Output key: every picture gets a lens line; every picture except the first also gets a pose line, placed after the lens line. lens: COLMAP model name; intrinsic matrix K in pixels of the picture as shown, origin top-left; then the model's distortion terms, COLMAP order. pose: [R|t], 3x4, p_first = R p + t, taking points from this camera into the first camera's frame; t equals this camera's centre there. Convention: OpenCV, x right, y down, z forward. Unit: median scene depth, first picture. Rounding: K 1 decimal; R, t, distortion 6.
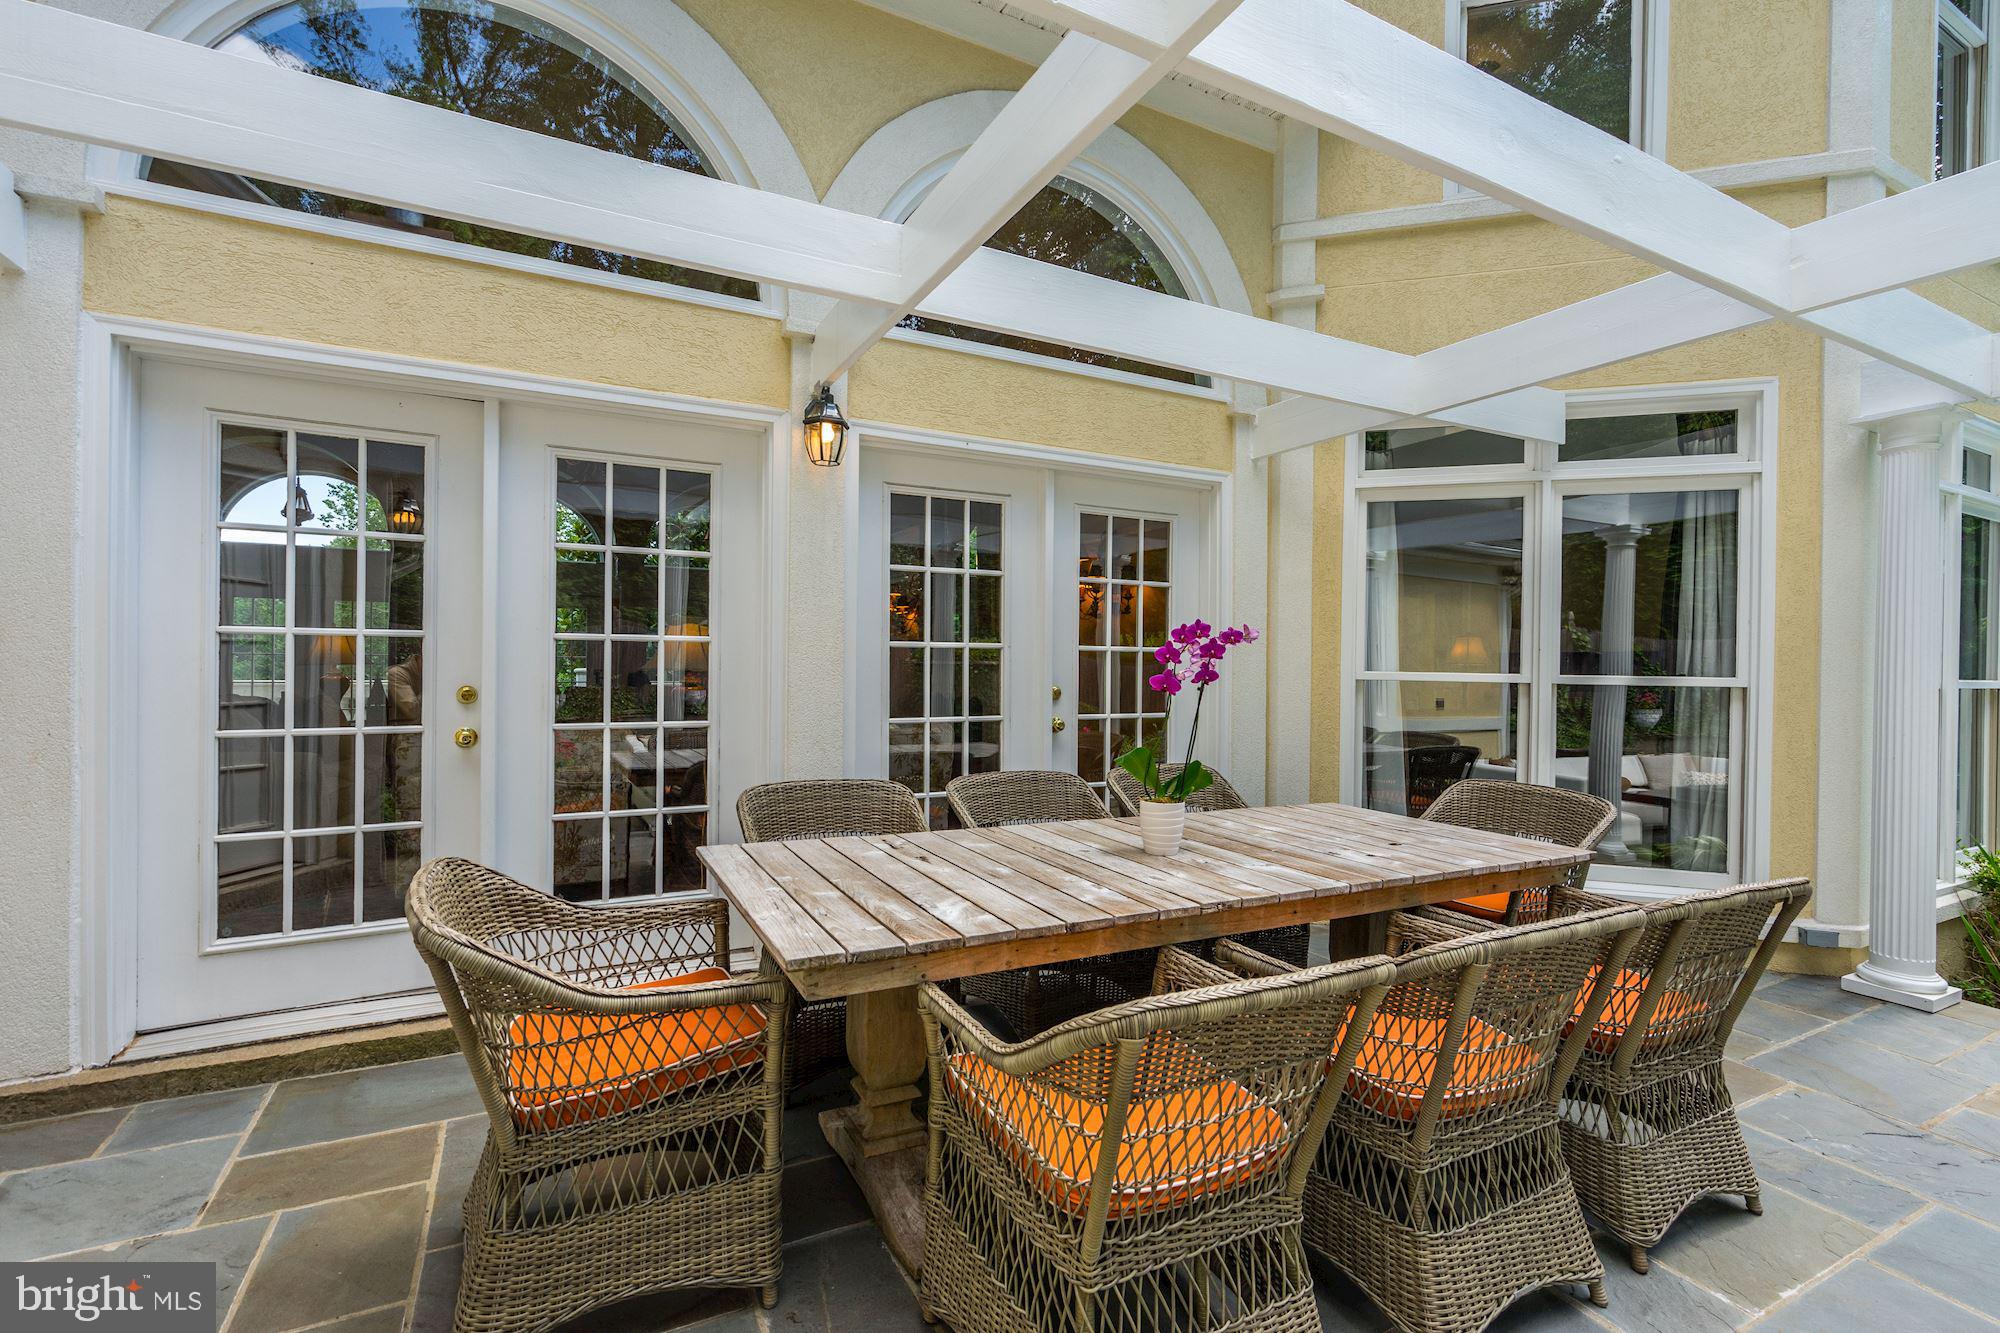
lens RADIAL K [[900.2, 0, 991.0], [0, 900.2, 662.0], [0, 0, 1]] dist [-0.010534, 0.002608]
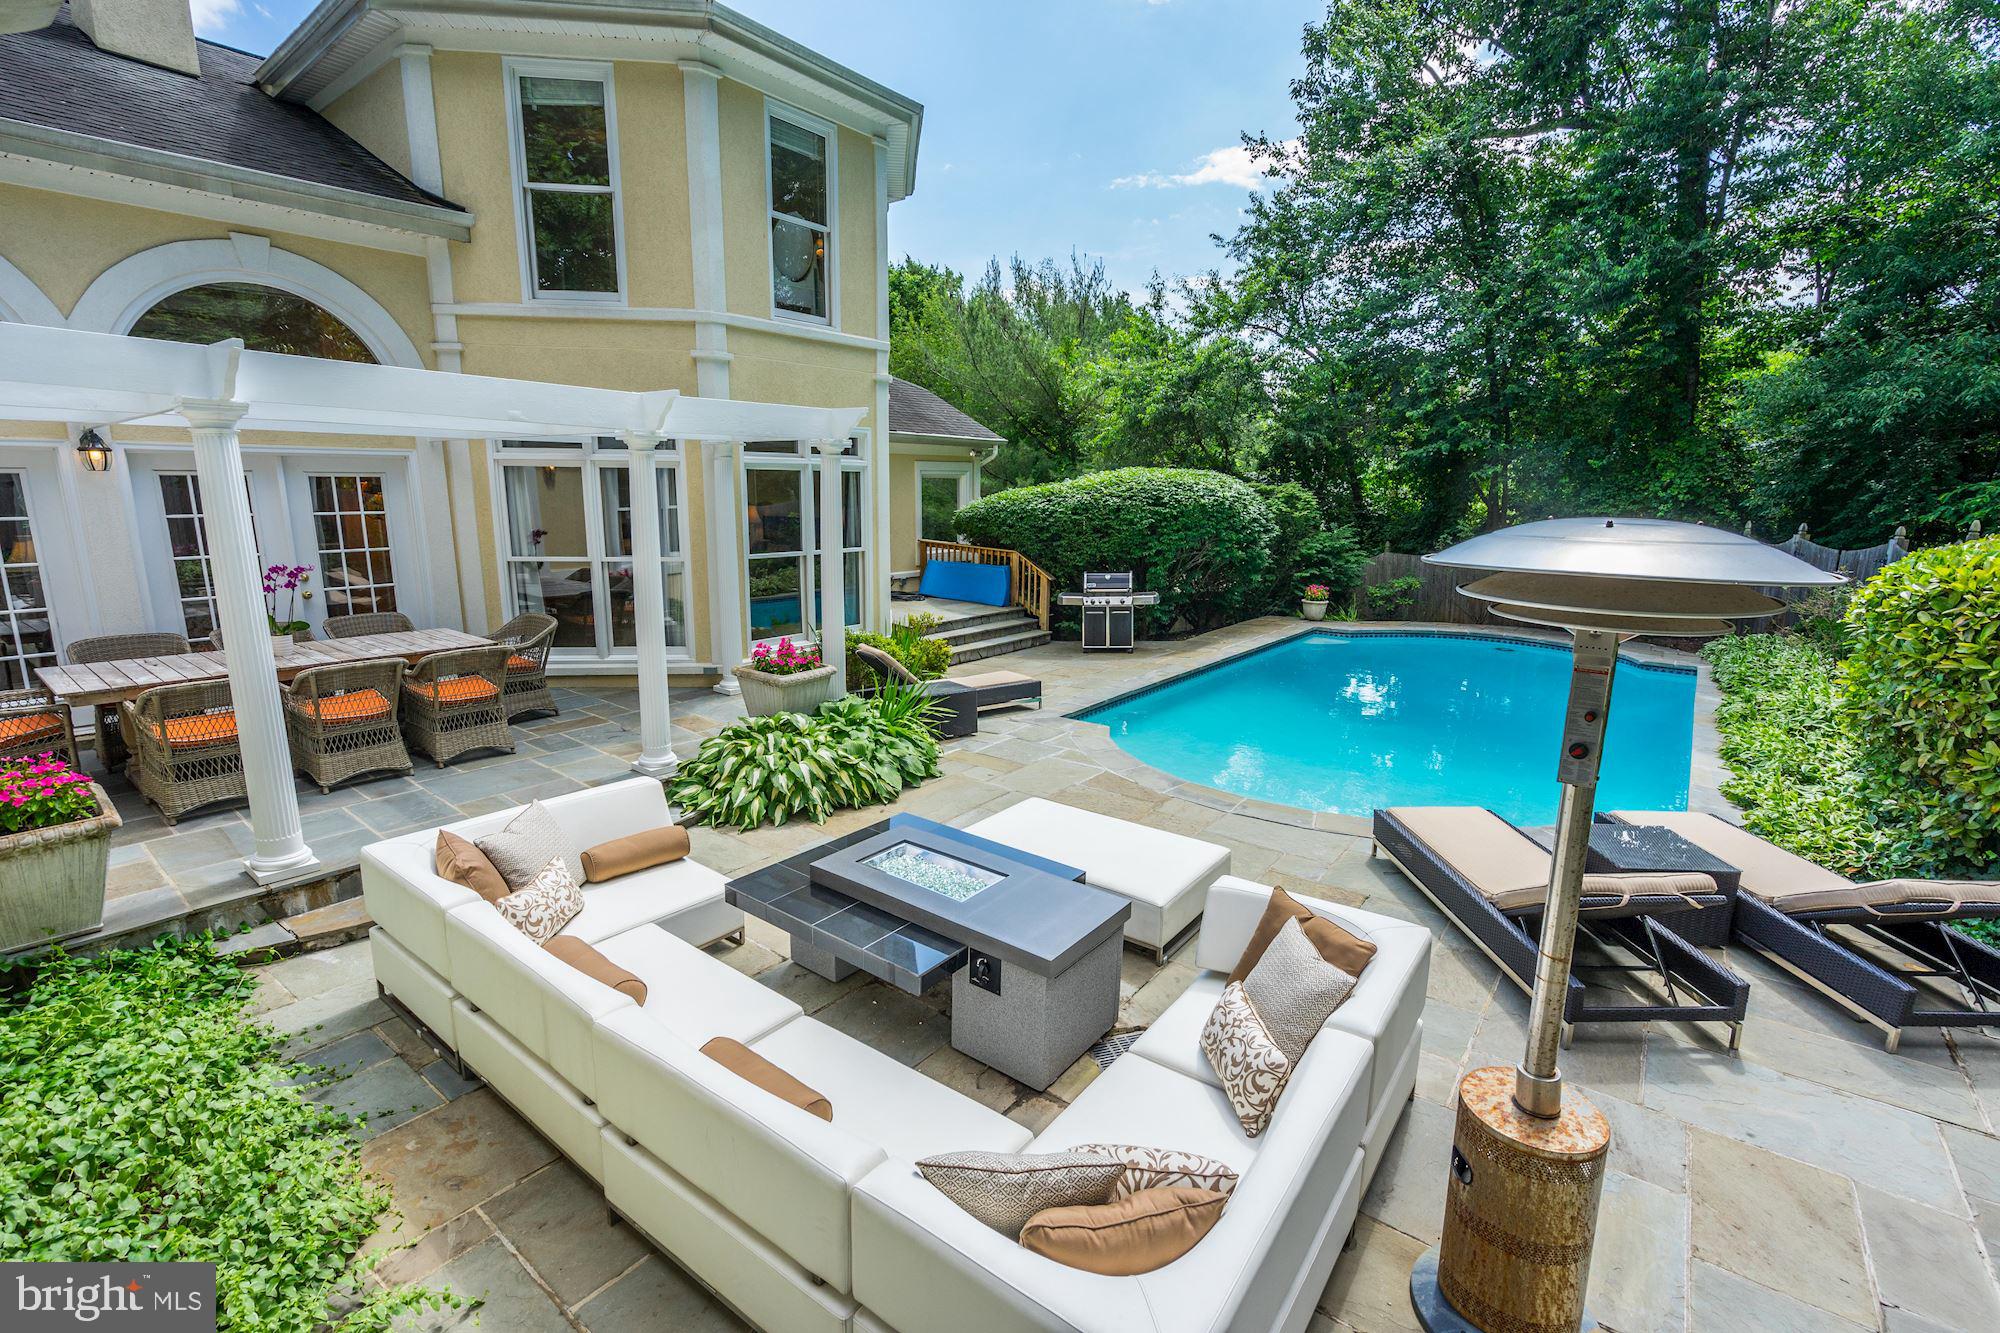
lens RADIAL K [[900.2, 0, 994.5], [0, 900.2, 671.6], [0, 0, 1]] dist [-0.010534, 0.002608]
pose [[0.908777, -0.085927, 0.408340, 0.668826], [-0.001710, 0.977794, 0.209562, -0.186677], [-0.417279, -0.191143, 0.888450, -1.418433]]
